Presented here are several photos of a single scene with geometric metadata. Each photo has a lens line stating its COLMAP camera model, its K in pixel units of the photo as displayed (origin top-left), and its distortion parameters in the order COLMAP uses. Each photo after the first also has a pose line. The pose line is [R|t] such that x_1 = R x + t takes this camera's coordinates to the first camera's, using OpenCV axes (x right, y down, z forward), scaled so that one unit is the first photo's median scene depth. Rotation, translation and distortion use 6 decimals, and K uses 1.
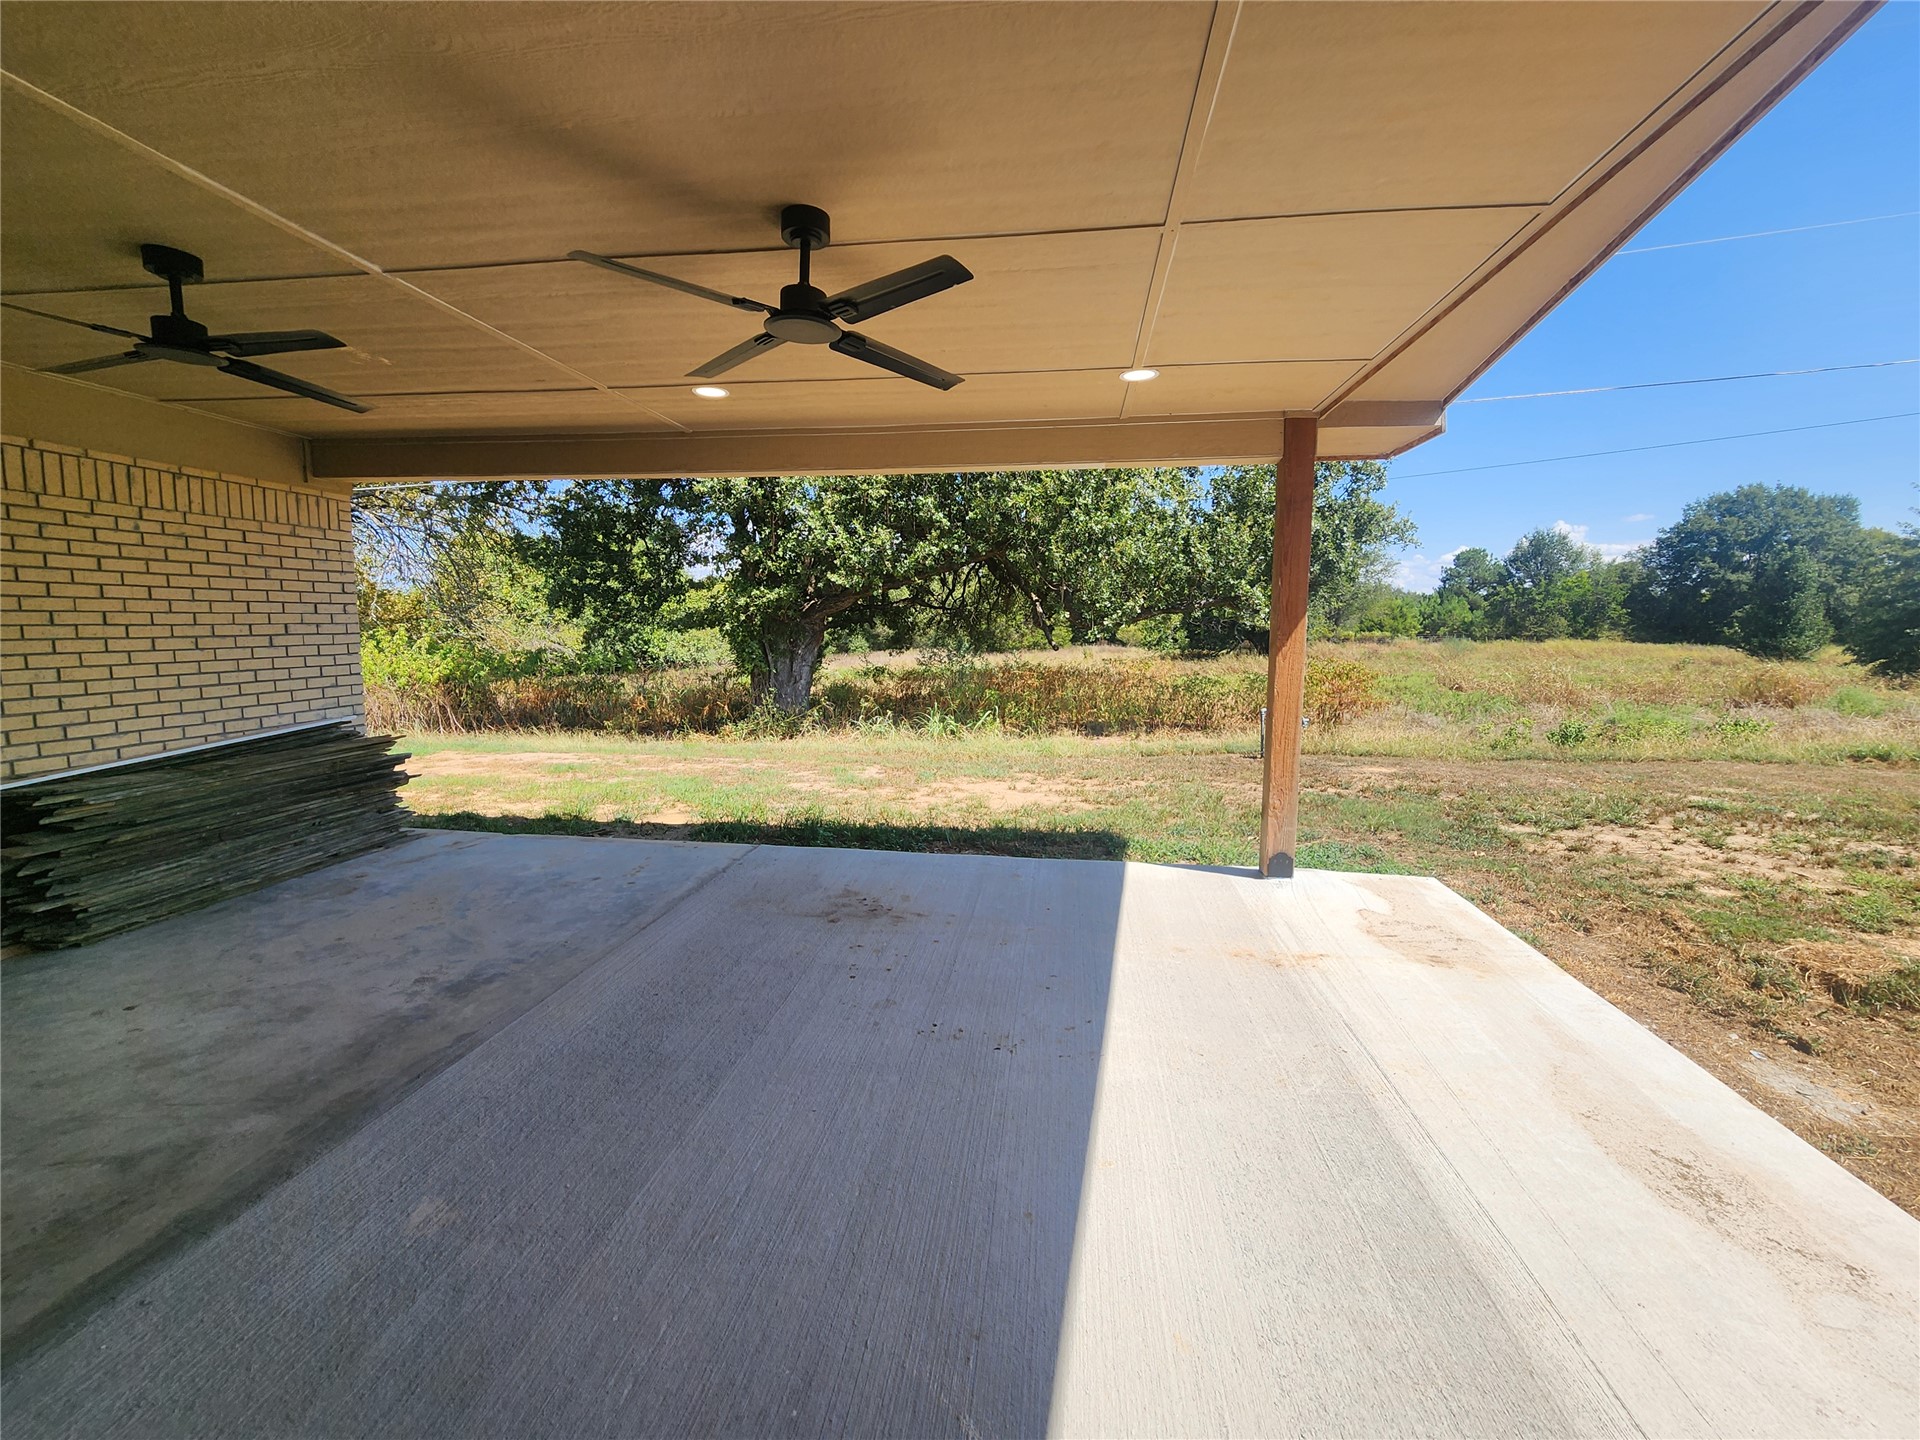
lens RADIAL K [[790.7, 0, 961.9], [0, 790.7, 706.0], [0, 0, 1]] dist [0.003920, -0.002648]
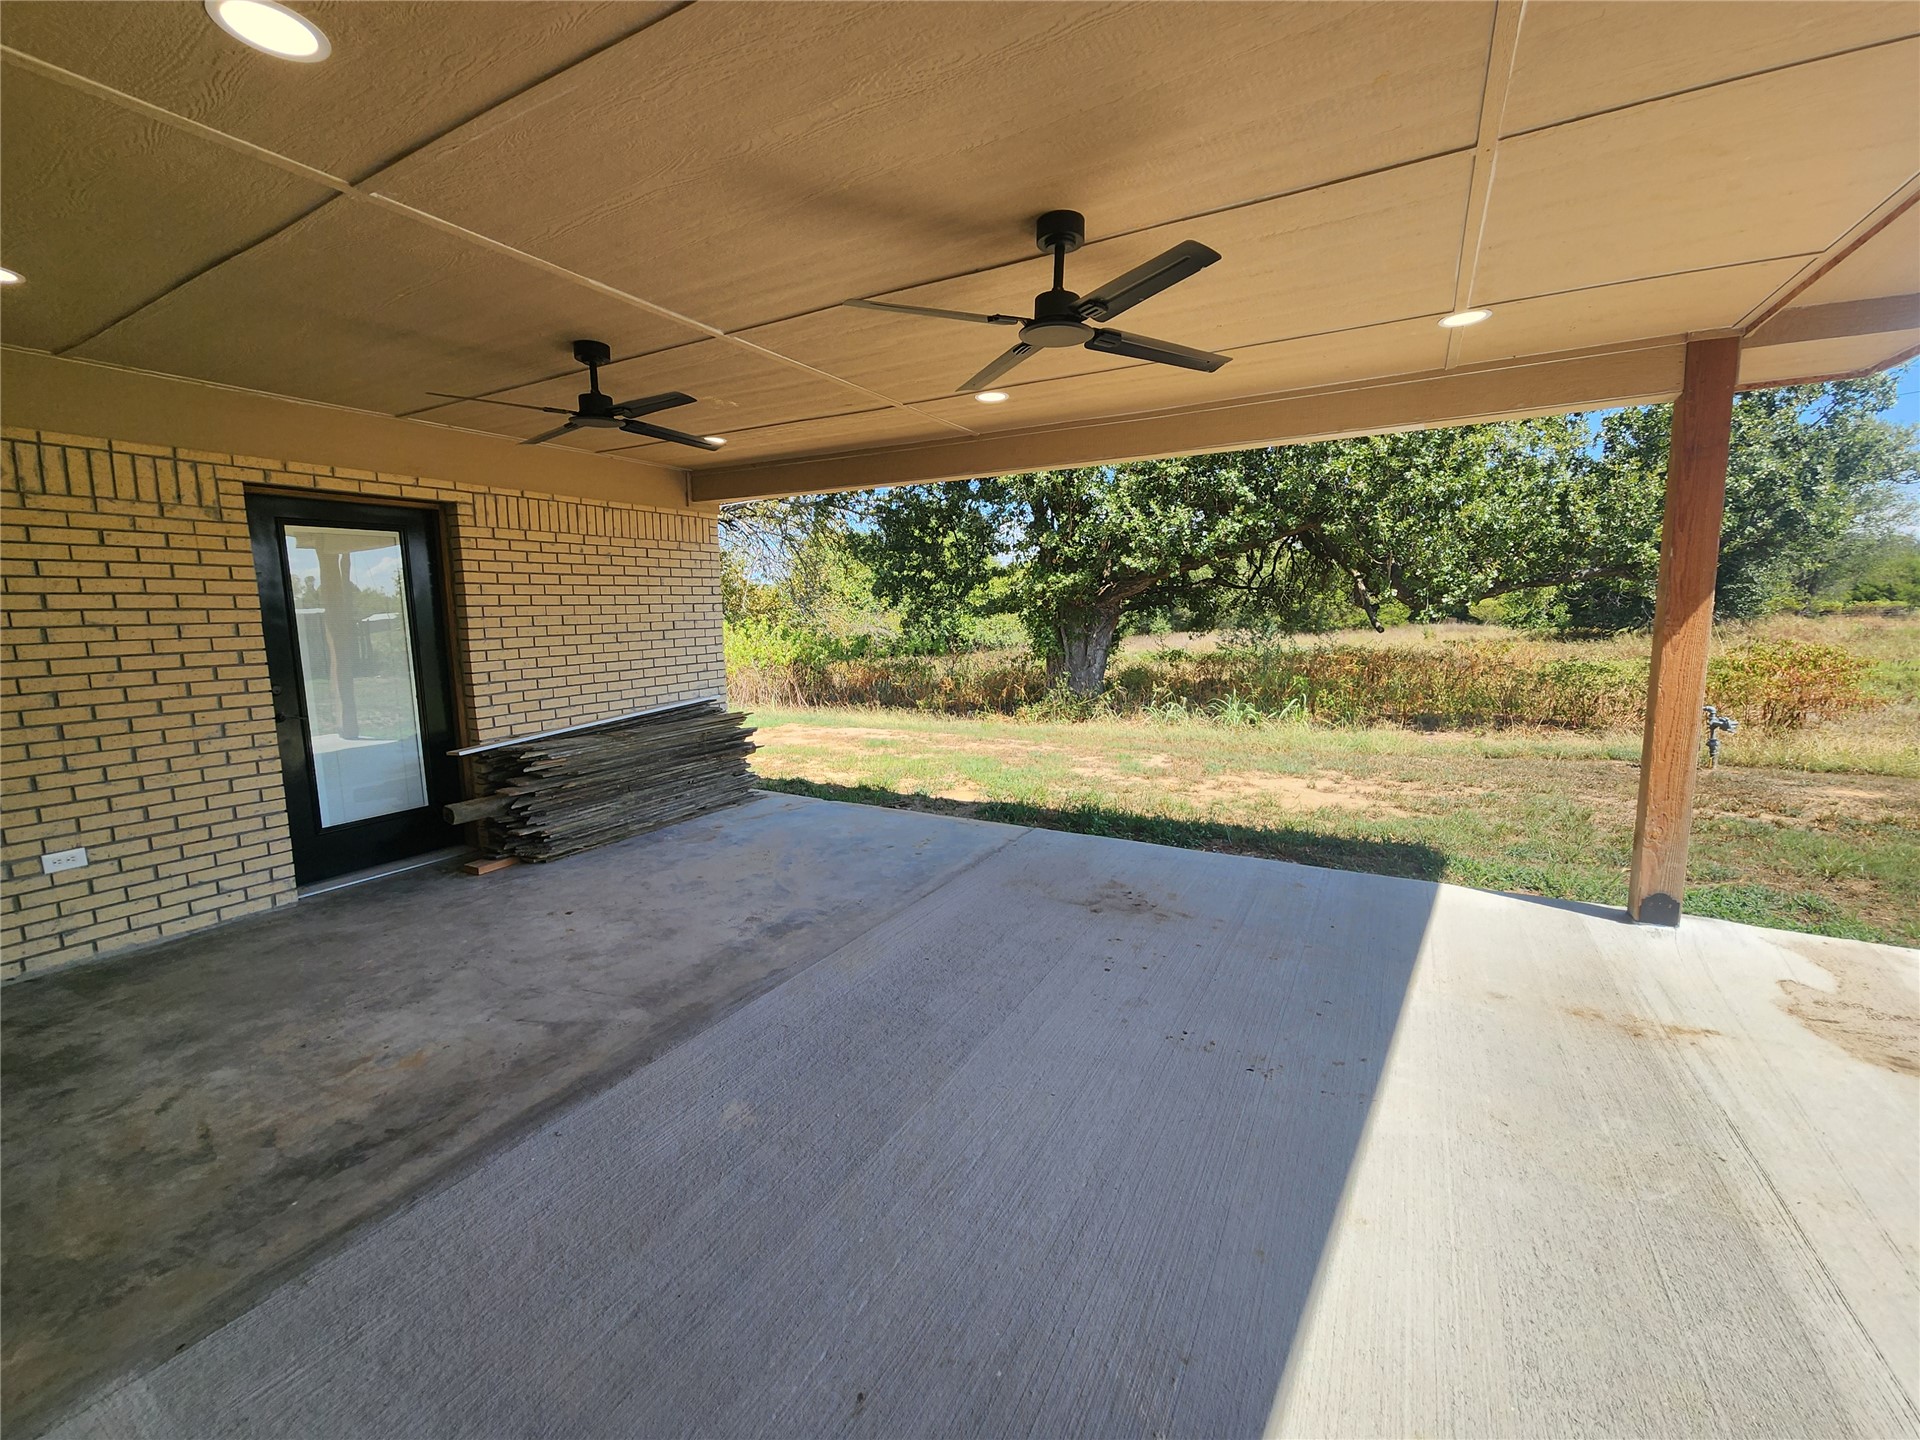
lens RADIAL K [[790.7, 0, 959.4], [0, 790.7, 706.3], [0, 0, 1]] dist [0.003920, -0.002648]
pose [[0.928846, 0.026562, -0.369513, 0.038463], [-0.017753, 0.999472, 0.027220, -0.012951], [0.370041, -0.018723, 0.928827, 0.000797]]
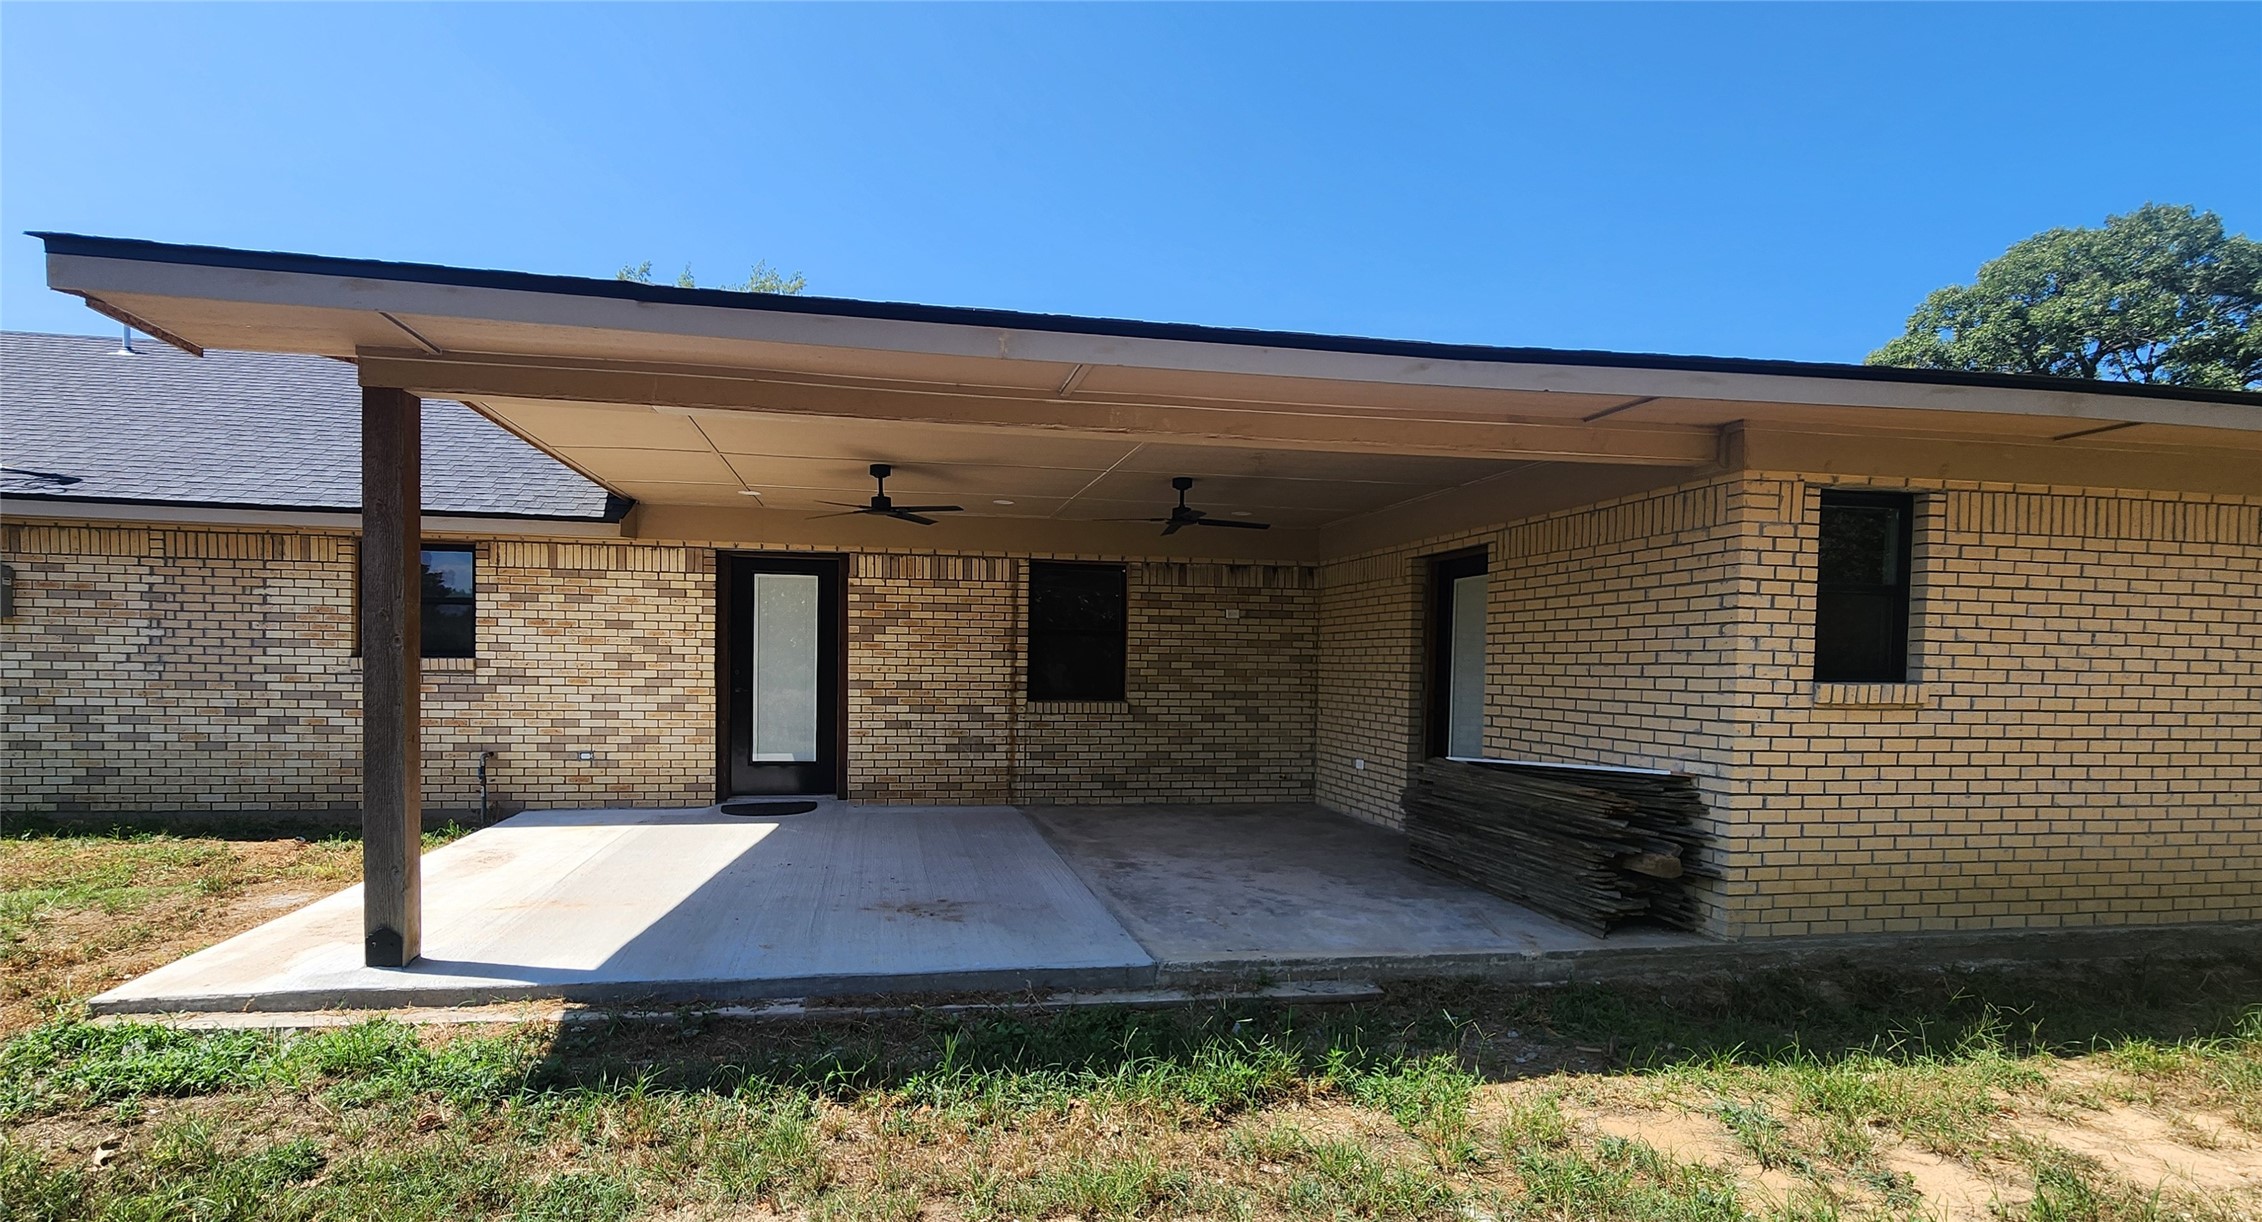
lens RADIAL K [[977.0, 0, 1041.3], [0, 977.0, 687.4], [0, 0, 1]] dist [0.022019, 0.000059]
pose [[-0.954164, -0.012302, -0.299032, 0.110768], [-0.052164, 0.990697, 0.125690, -0.190837], [0.294704, 0.135528, -0.945929, 2.110802]]
